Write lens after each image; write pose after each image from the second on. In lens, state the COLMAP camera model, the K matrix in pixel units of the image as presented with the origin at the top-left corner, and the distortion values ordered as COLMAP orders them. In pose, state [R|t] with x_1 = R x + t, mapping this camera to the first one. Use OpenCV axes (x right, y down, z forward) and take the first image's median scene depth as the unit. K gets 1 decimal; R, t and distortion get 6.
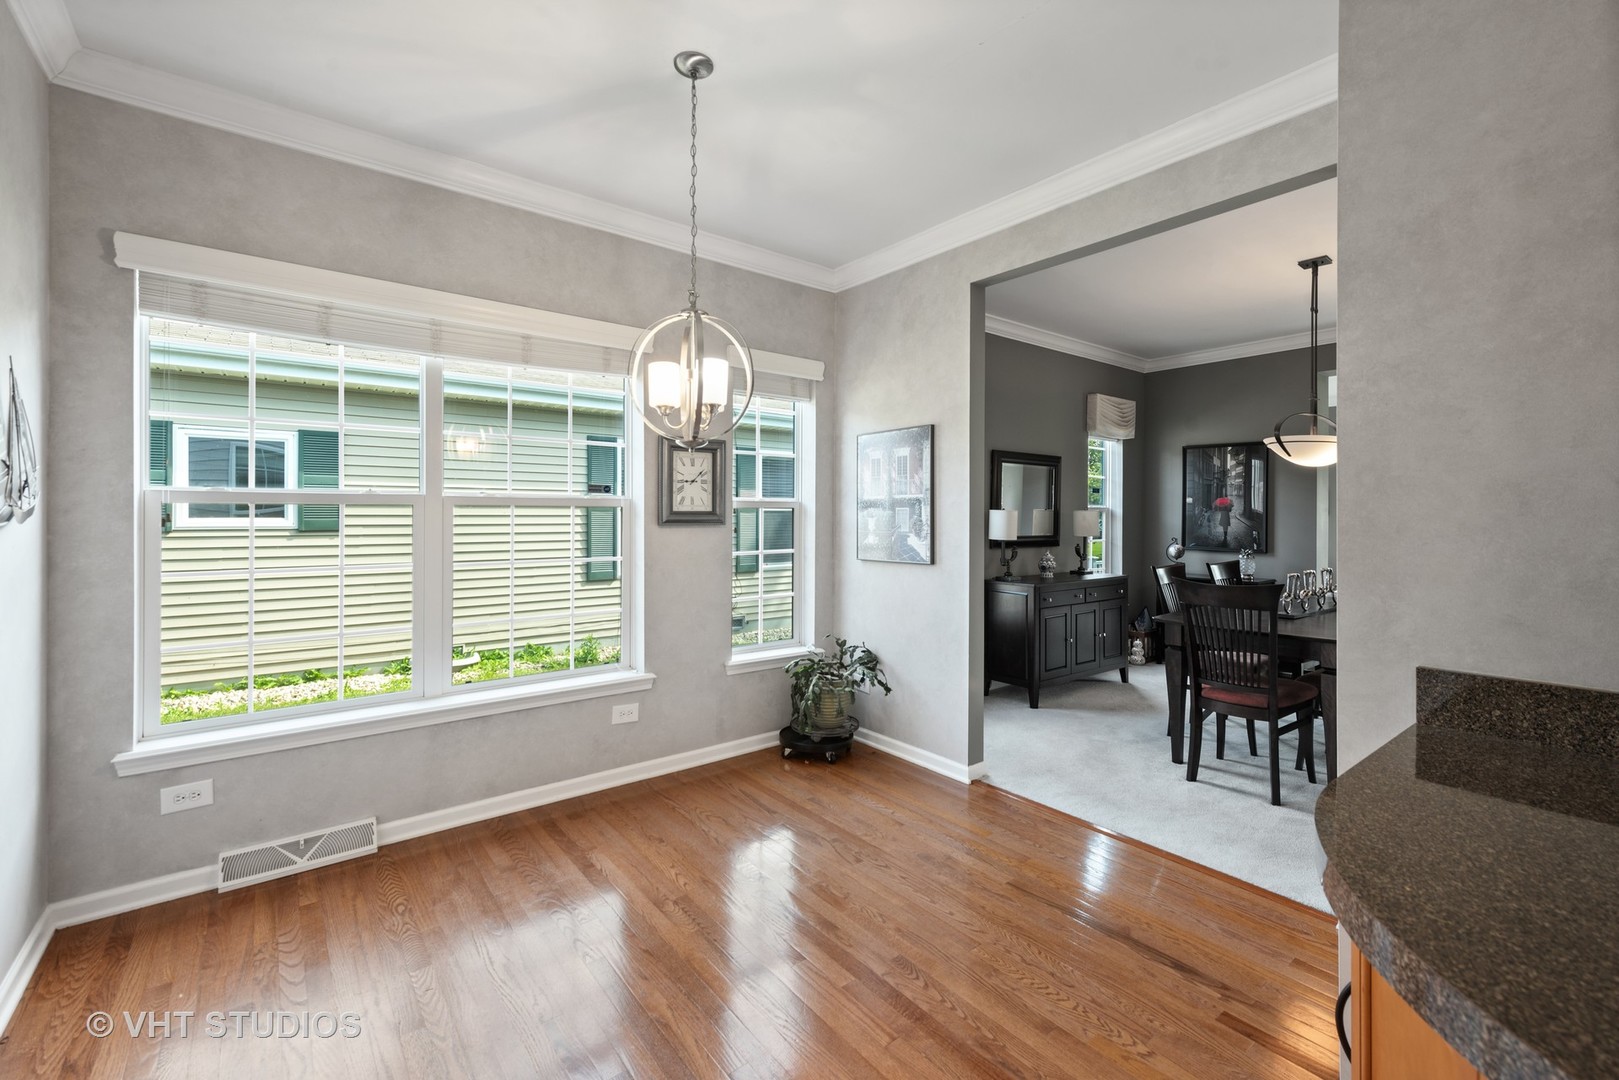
lens RADIAL K [[691.5, 0, 826.7], [0, 691.5, 507.7], [0, 0, 1]] dist [0.017816, -0.005308]
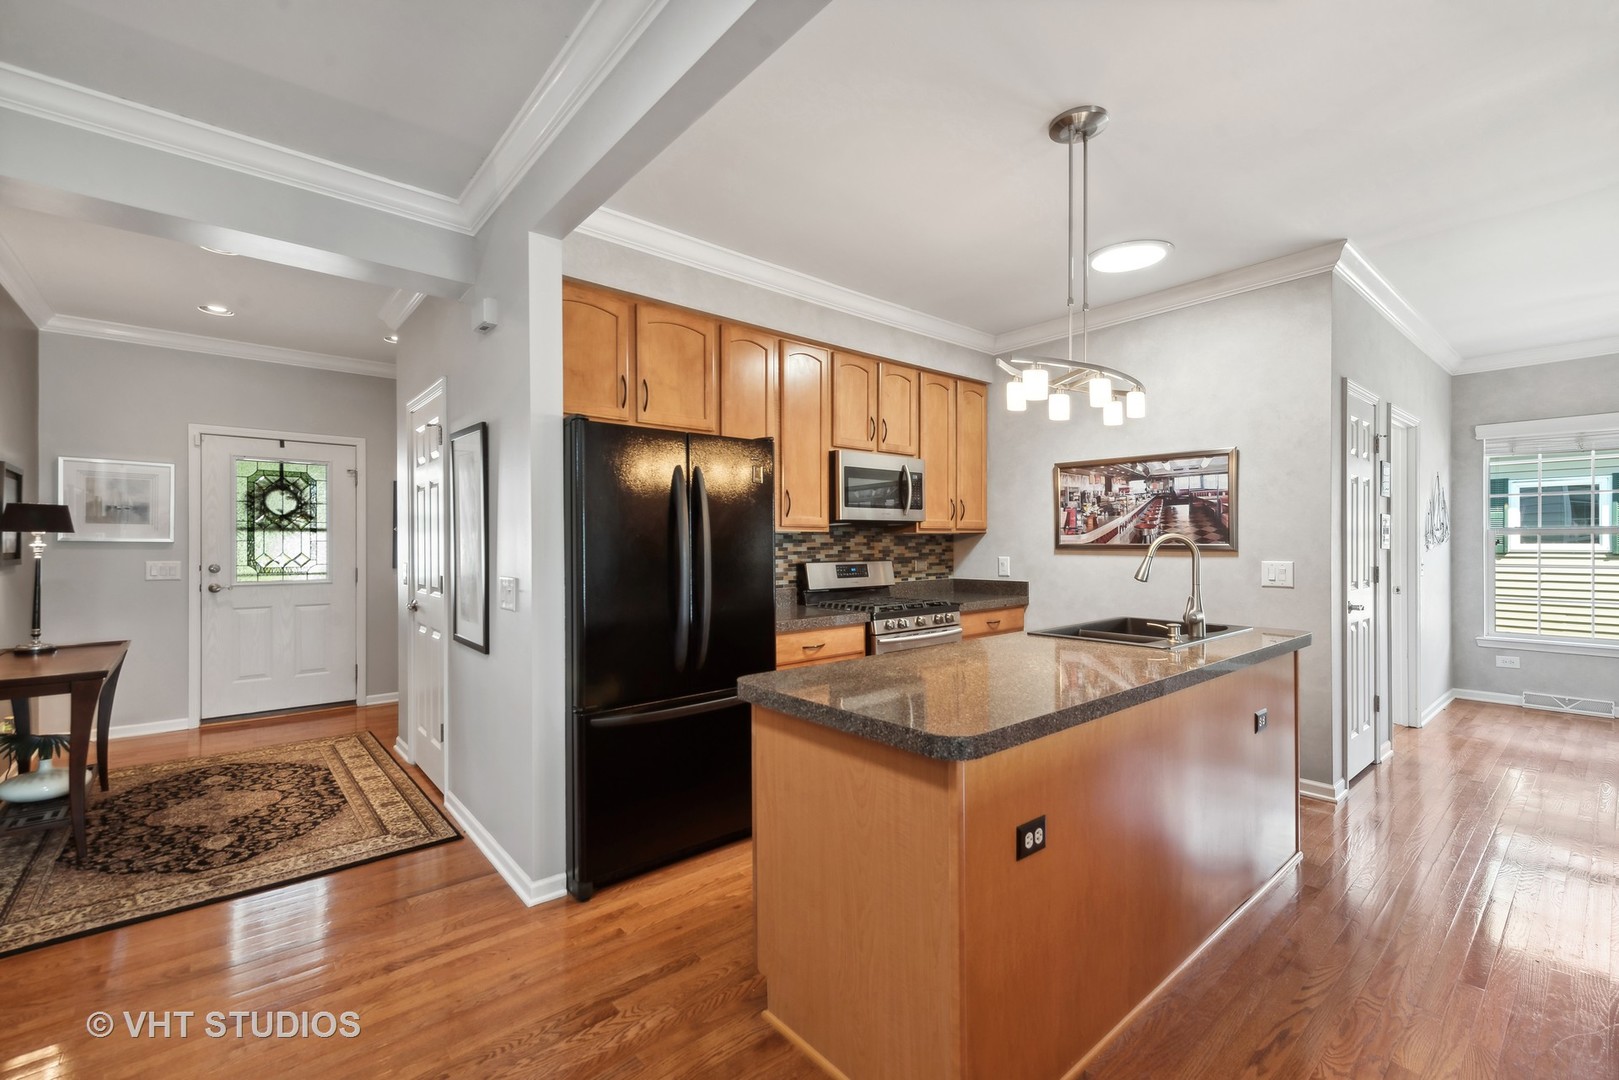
lens RADIAL K [[691.5, 0, 812.2], [0, 691.5, 549.5], [0, 0, 1]] dist [0.017816, -0.005308]
pose [[0.027759, 0.003829, -0.999607, 0.898047], [0.010958, 0.999931, 0.004135, 0.006189], [0.999555, -0.011069, 0.027715, -0.913998]]
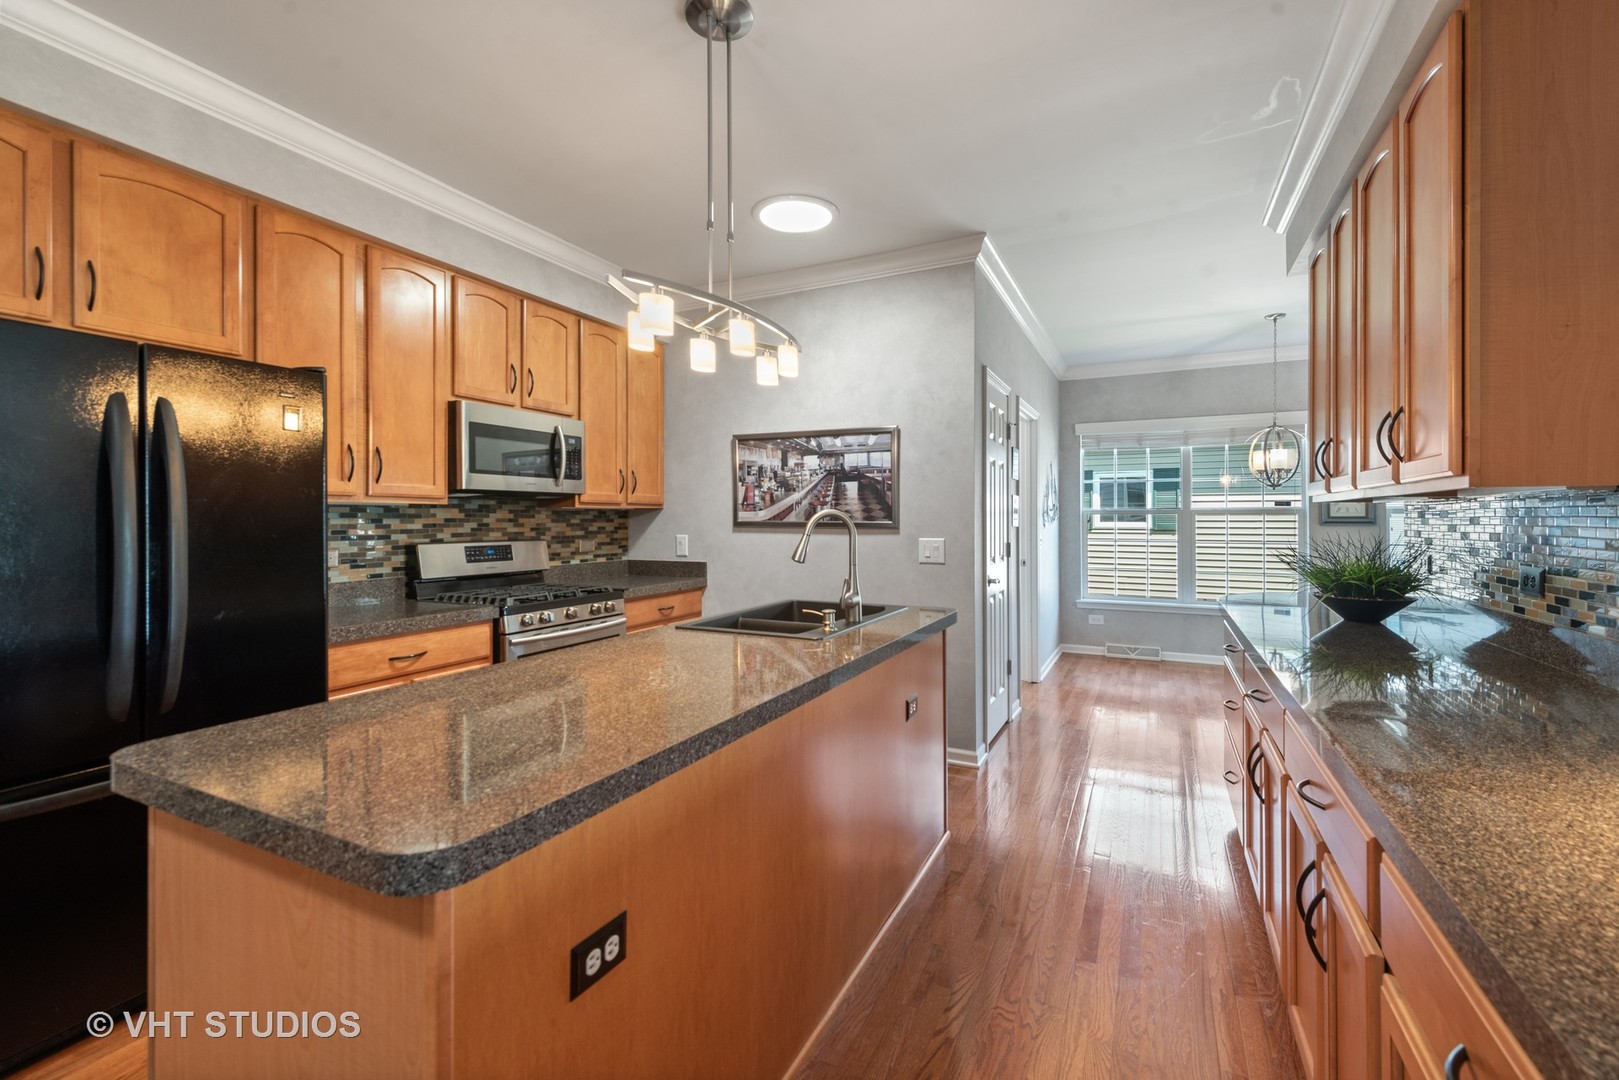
lens RADIAL K [[691.5, 0, 808.8], [0, 691.5, 521.7], [0, 0, 1]] dist [0.017816, -0.005308]
pose [[0.413295, -0.003290, -0.910591, 0.769315], [0.008666, 0.999962, 0.000321, 0.007952], [0.910556, -0.008024, 0.413308, -0.803378]]
